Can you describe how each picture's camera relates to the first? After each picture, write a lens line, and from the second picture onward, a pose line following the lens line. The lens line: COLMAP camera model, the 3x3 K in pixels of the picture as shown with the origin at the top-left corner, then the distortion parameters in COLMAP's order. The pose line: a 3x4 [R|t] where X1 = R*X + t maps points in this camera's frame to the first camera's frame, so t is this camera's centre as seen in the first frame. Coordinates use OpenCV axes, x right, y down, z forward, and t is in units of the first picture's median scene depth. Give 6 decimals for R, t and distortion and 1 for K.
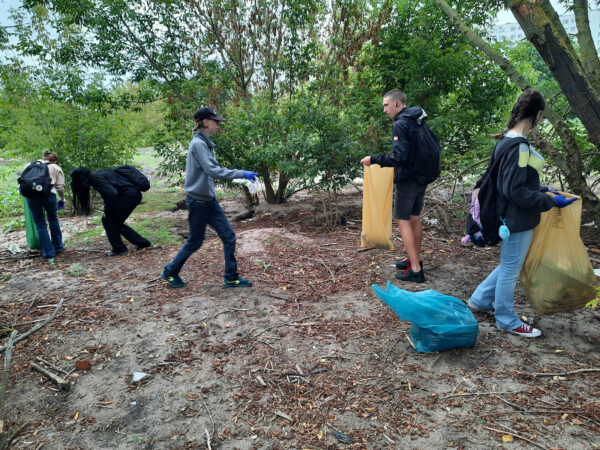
lens RADIAL K [[423.0, 0, 298.4], [0, 423.0, 223.9], [0, 0, 1]] dist [0.038178, -0.033541]
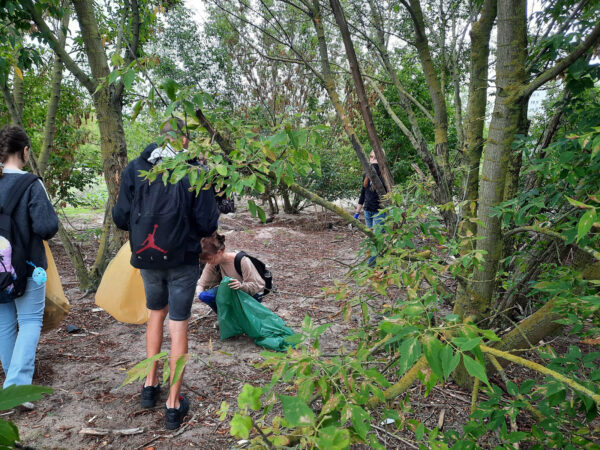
lens RADIAL K [[423.0, 0, 303.1], [0, 423.0, 224.6], [0, 0, 1]] dist [0.038178, -0.033541]
pose [[0.992508, 0.084036, -0.088694, 0.114732], [-0.089500, 0.994206, -0.059532, 0.067200], [0.083177, 0.067024, 0.994278, -0.366727]]
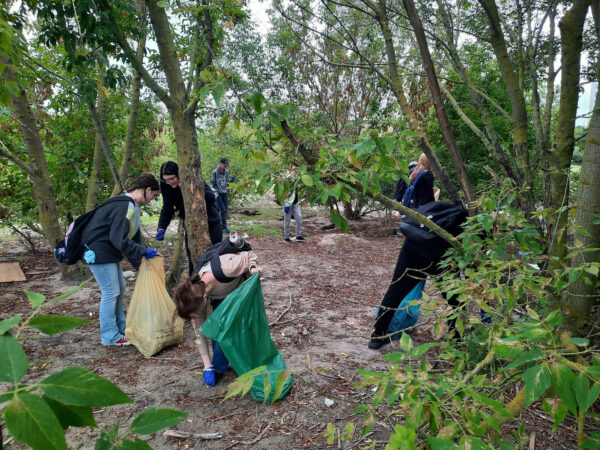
lens RADIAL K [[423.0, 0, 302.3], [0, 423.0, 225.7], [0, 0, 1]] dist [0.038178, -0.033541]
pose [[0.971593, 0.076375, -0.223994, 0.098146], [-0.091257, 0.994204, -0.056842, 0.065416], [0.218354, 0.075669, 0.972931, -0.363377]]
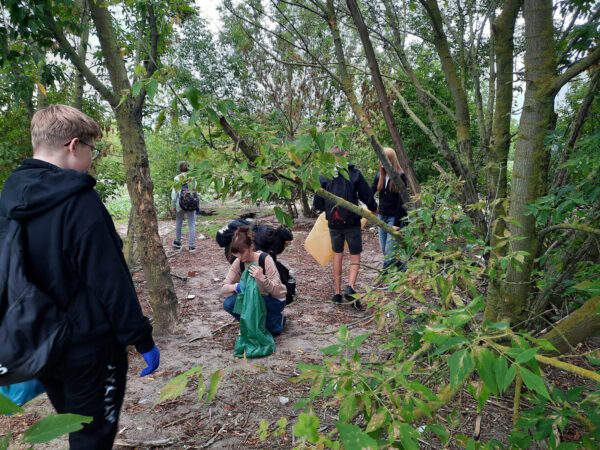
lens RADIAL K [[423.0, 0, 302.5], [0, 423.0, 223.4], [0, 0, 1]] dist [0.038178, -0.033541]
pose [[0.989796, 0.050703, -0.133163, 0.108272], [-0.060035, 0.995944, -0.067020, 0.065935], [0.129225, 0.074331, 0.988825, -0.360934]]
